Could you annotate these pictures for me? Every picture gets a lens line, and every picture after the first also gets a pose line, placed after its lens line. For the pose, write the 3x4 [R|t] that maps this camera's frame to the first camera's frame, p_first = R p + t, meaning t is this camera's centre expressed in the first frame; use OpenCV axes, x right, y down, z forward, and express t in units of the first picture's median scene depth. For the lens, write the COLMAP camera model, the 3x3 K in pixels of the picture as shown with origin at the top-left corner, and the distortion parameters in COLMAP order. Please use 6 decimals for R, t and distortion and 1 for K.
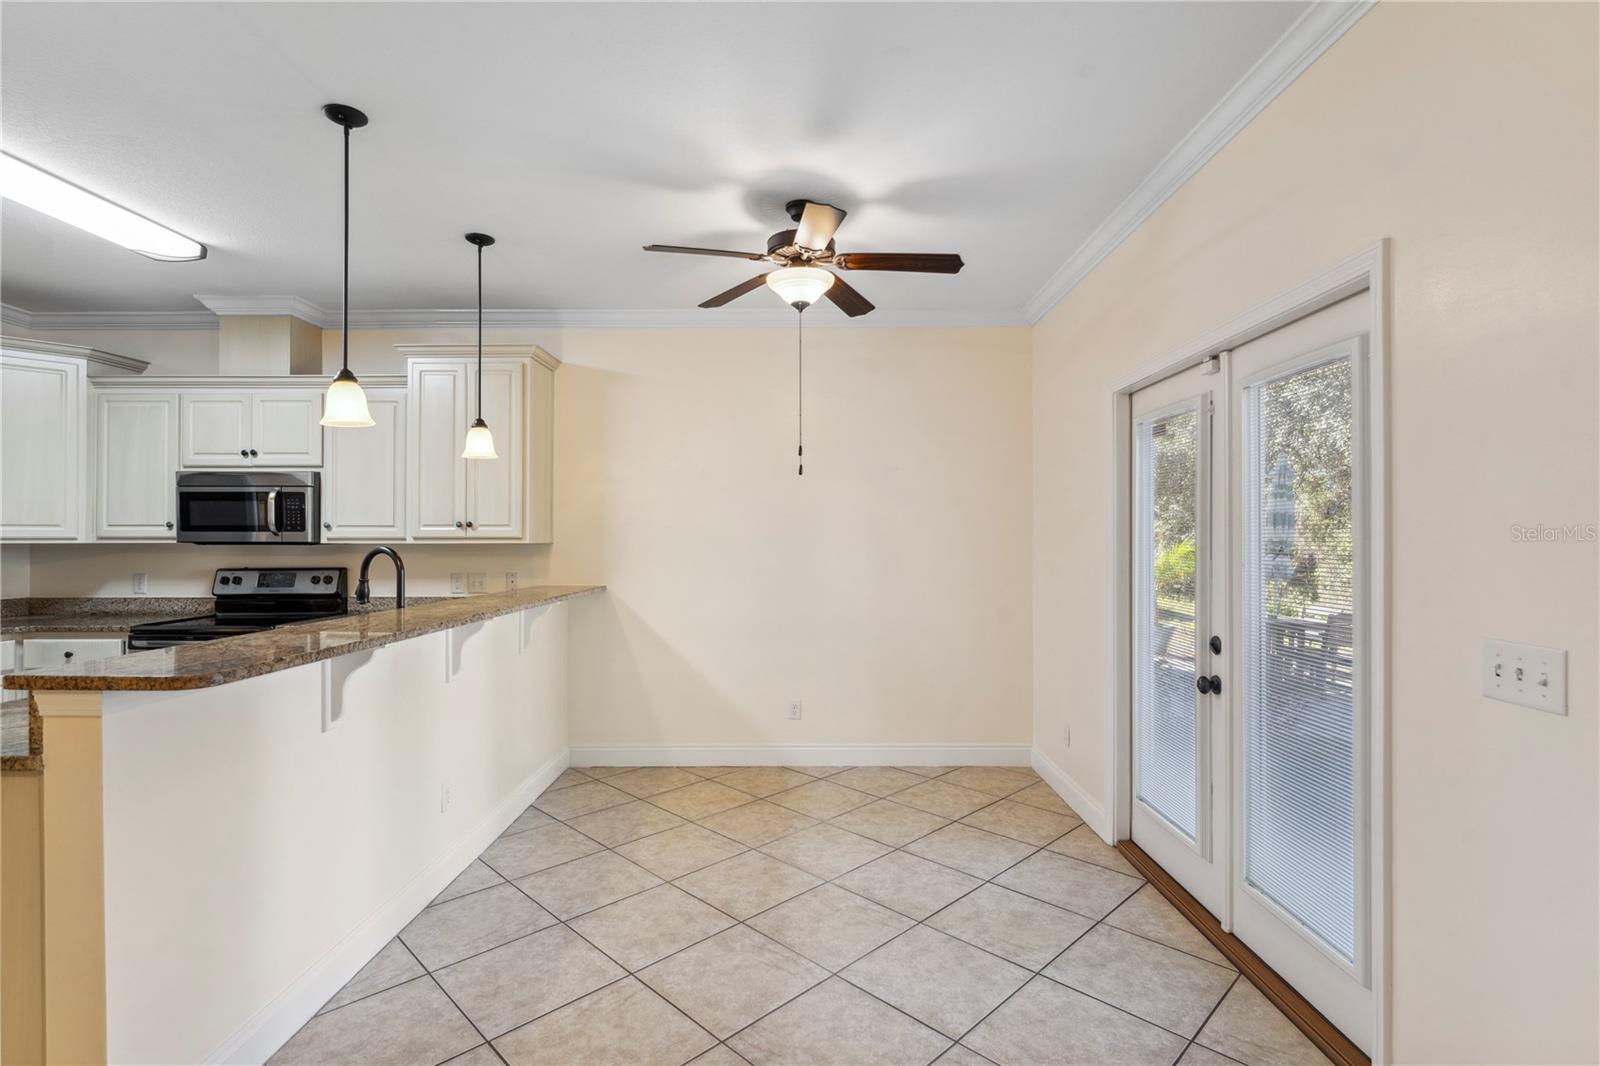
lens RADIAL K [[738.6, 0, 804.5], [0, 738.6, 536.3], [0, 0, 1]] dist [-0.009287, 0.003249]
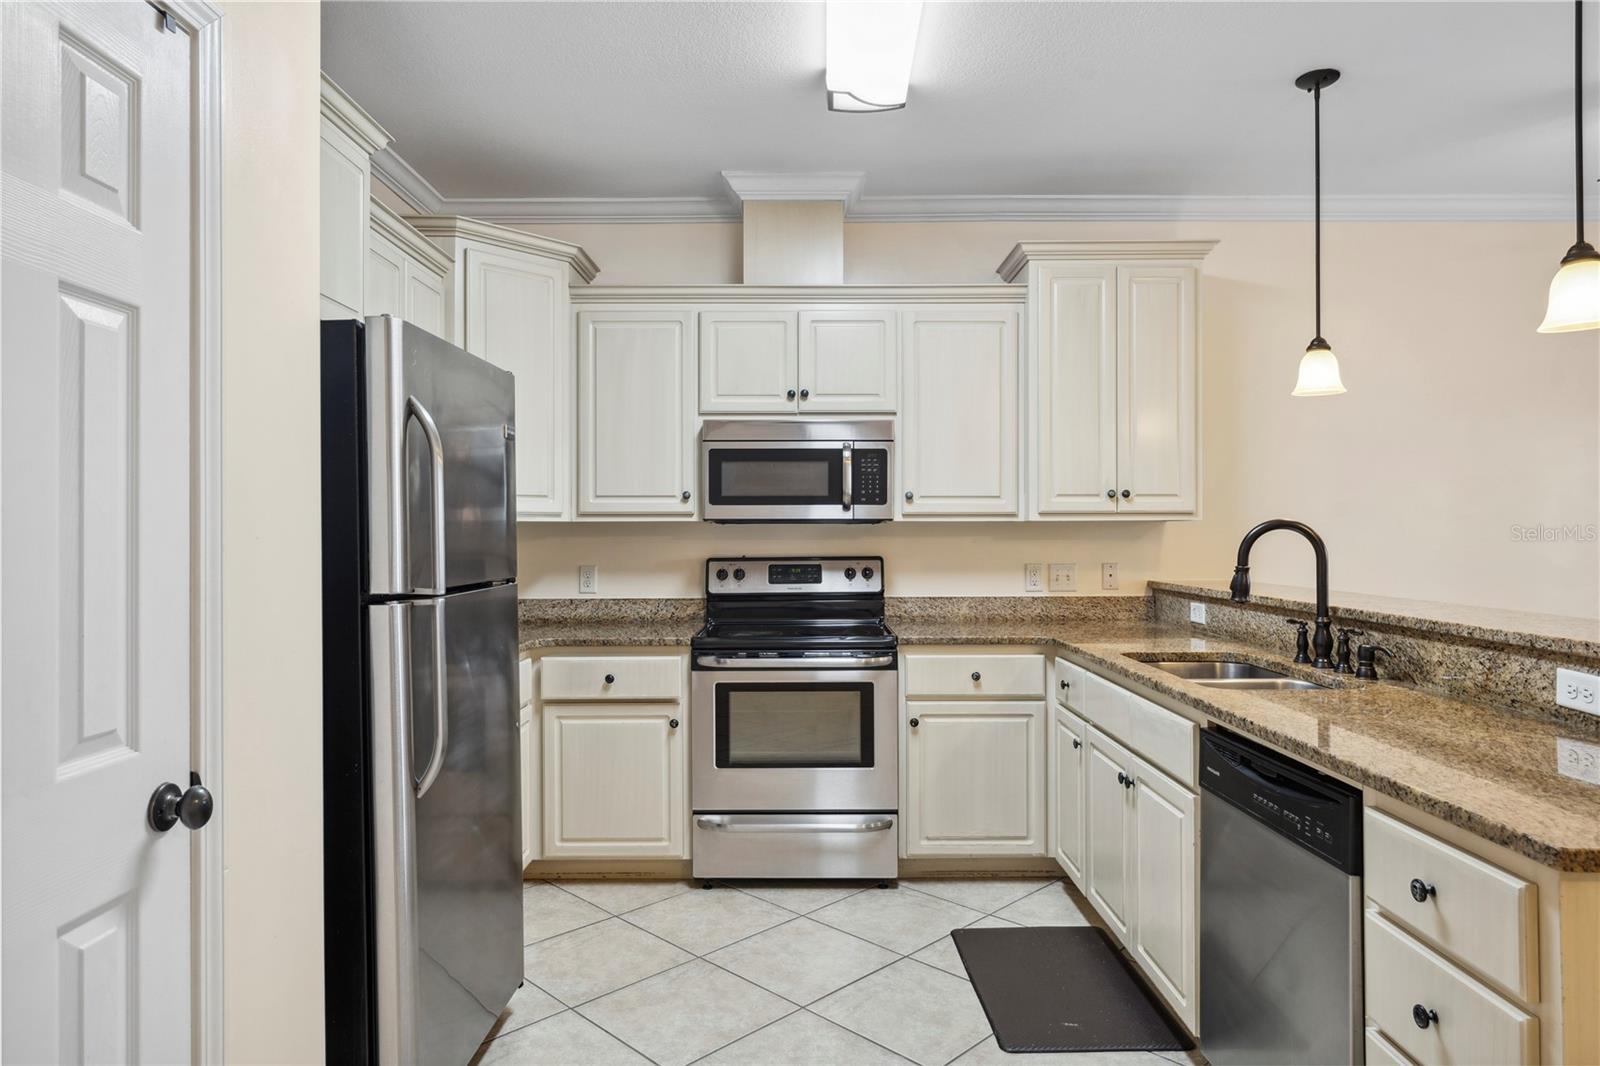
lens RADIAL K [[961.8, 0, 801.1], [0, 961.8, 527.2], [0, 0, 1]] dist [-0.002347, 0.002698]
pose [[0.999990, -0.003185, -0.003249, -0.759519], [0.003200, 0.999985, 0.004544, 0.011141], [0.003234, -0.004554, 0.999984, 0.072027]]
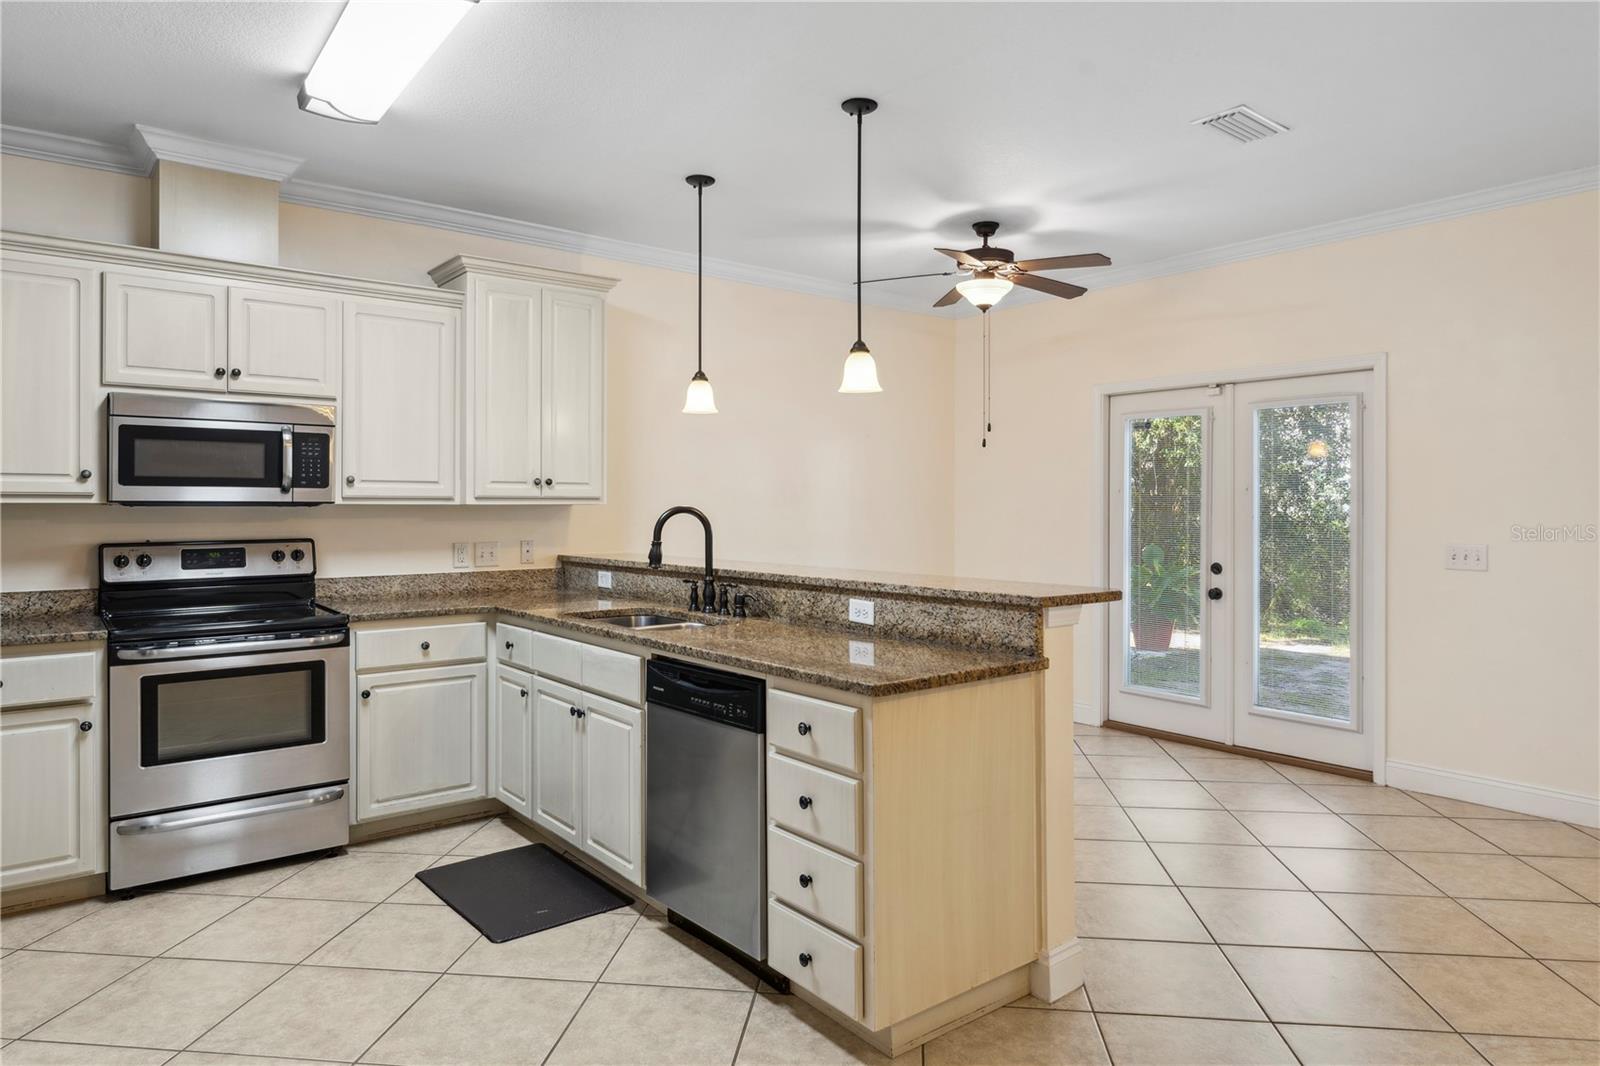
lens RADIAL K [[961.8, 0, 800.3], [0, 961.8, 510.0], [0, 0, 1]] dist [-0.002347, 0.002698]
pose [[0.784241, -0.002109, 0.620452, -0.905246], [-0.004374, 0.999951, 0.008928, 0.005046], [-0.620440, -0.009716, 0.784193, -0.040883]]
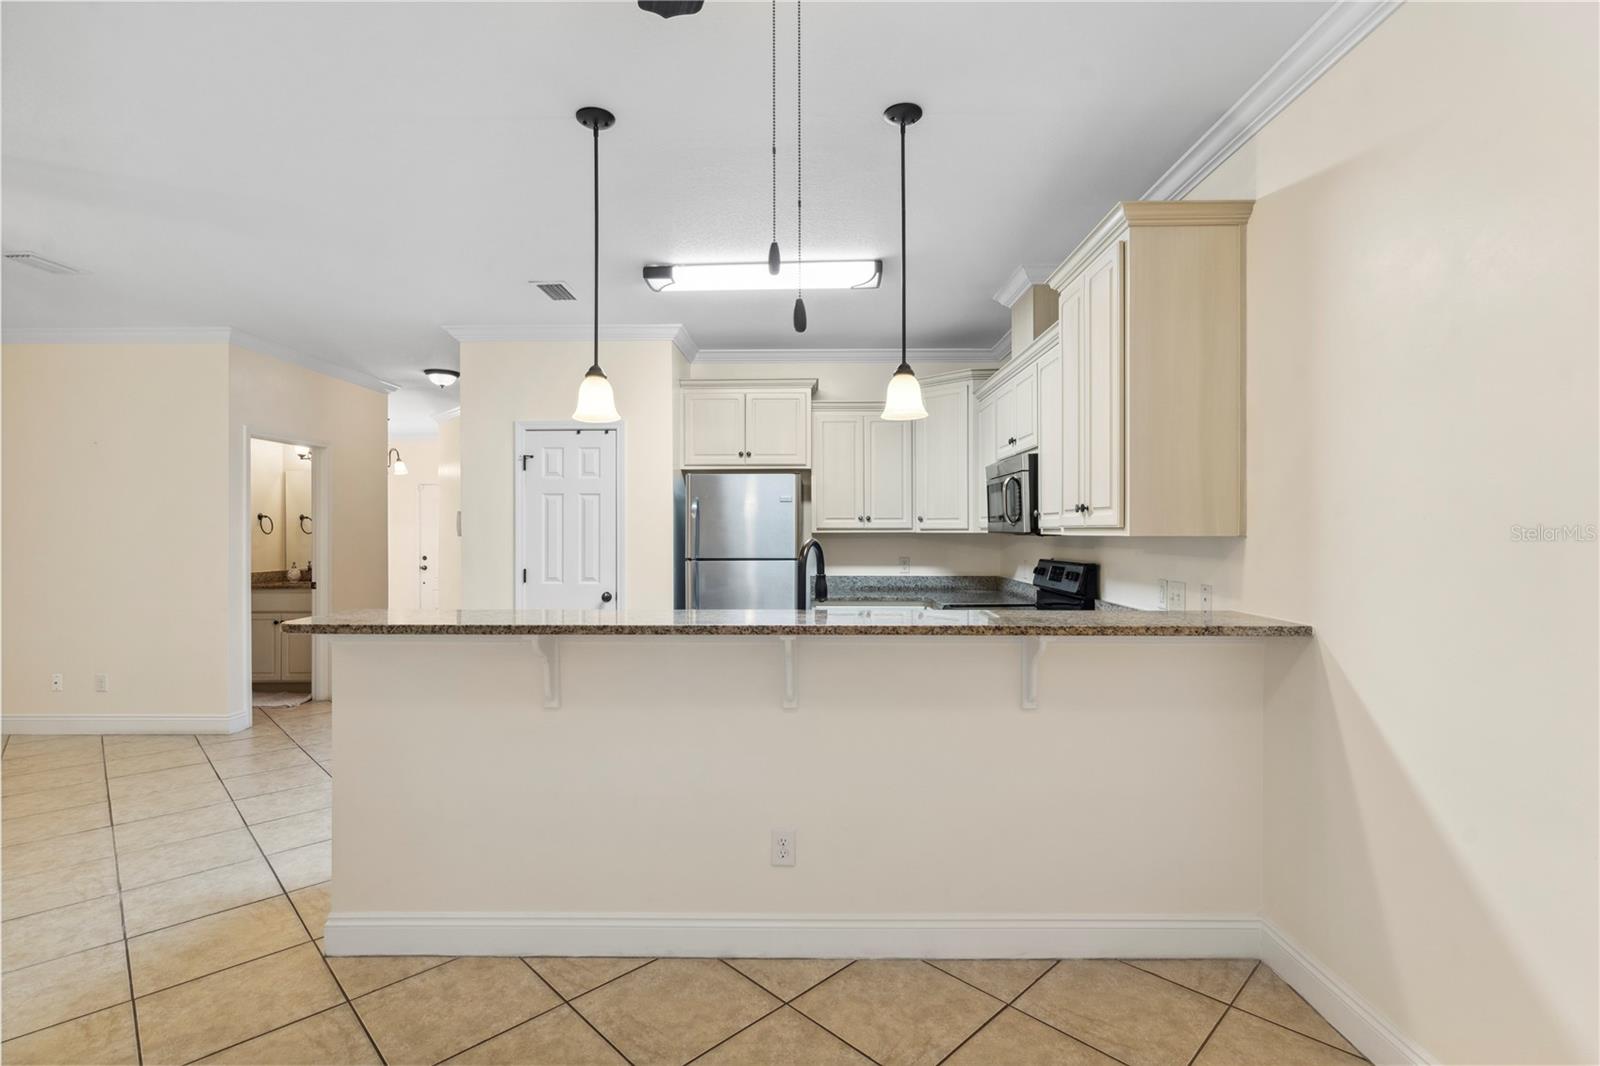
lens RADIAL K [[738.6, 0, 784.0], [0, 738.6, 531.5], [0, 0, 1]] dist [-0.009287, 0.003249]
pose [[-0.030815, 0.002249, -0.999523, 0.233279], [0.009752, 0.999951, 0.001949, 0.001525], [0.999478, -0.009687, -0.030836, 0.739649]]
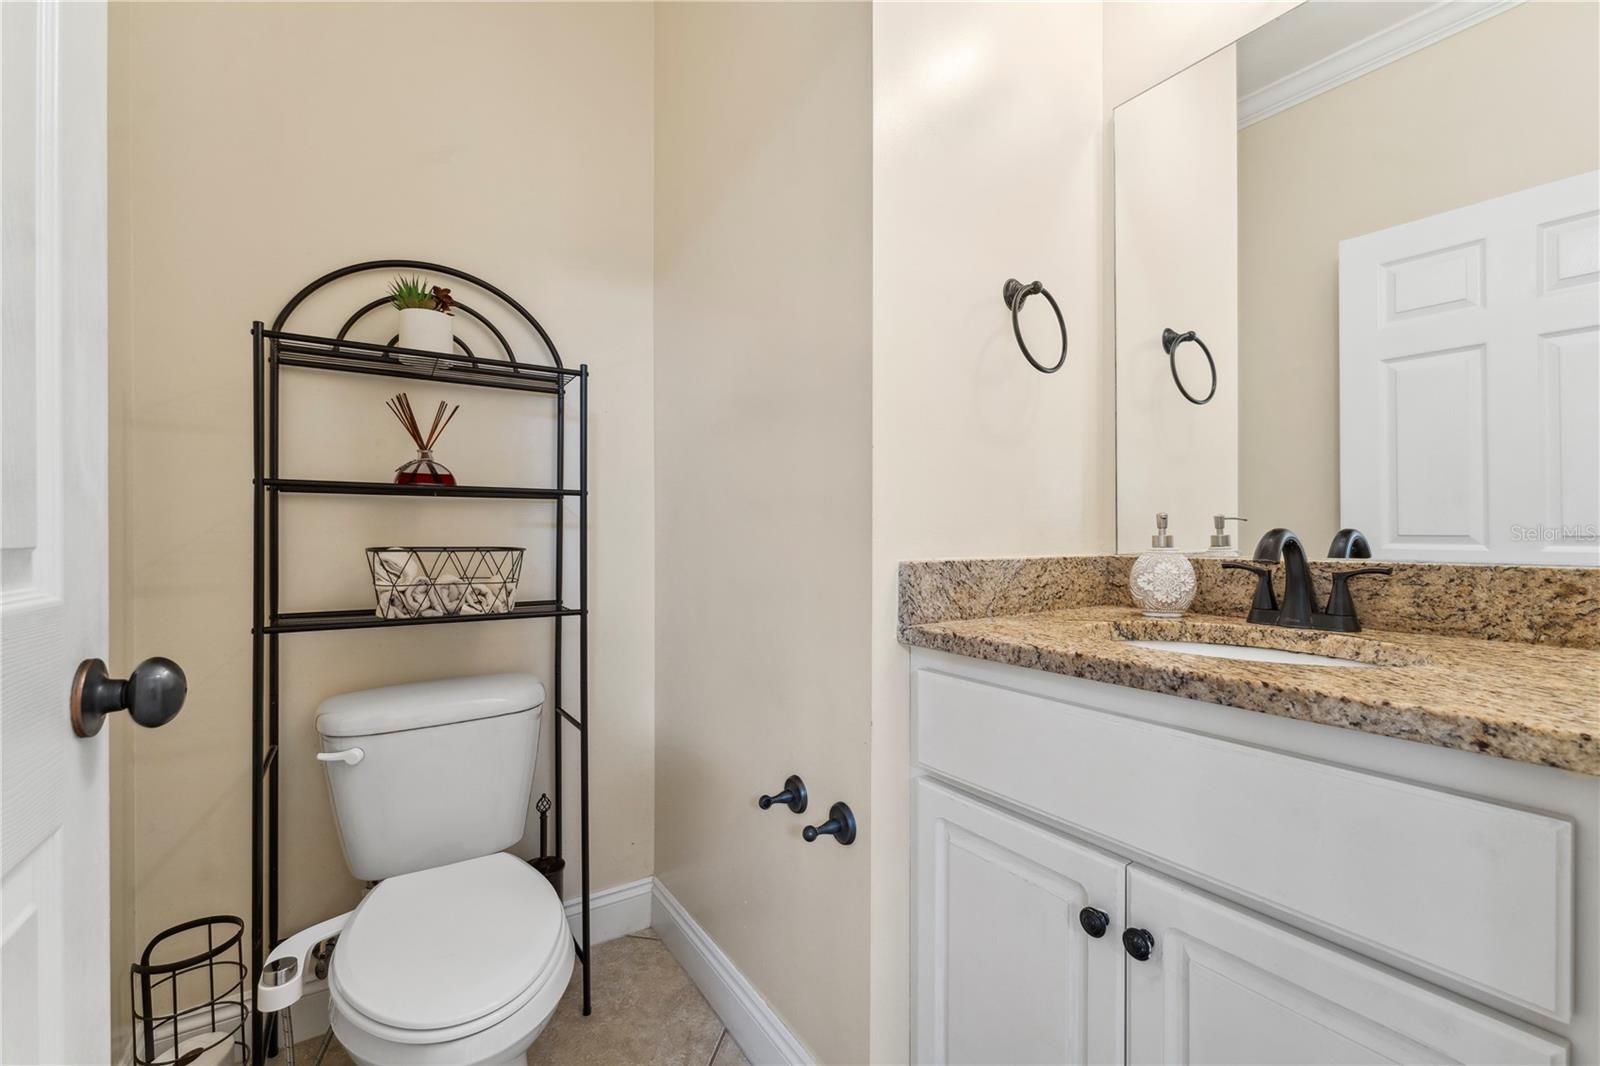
lens RADIAL K [[682.8, 0, 776.5], [0, 682.8, 538.8], [0, 0, 1]] dist [-0.000685, -0.000247]
pose [[-0.854247, 0.014448, -0.519667, -1.092644], [0.013996, 0.999891, 0.004793, 0.069807], [0.519679, -0.003179, -0.854356, -0.250665]]
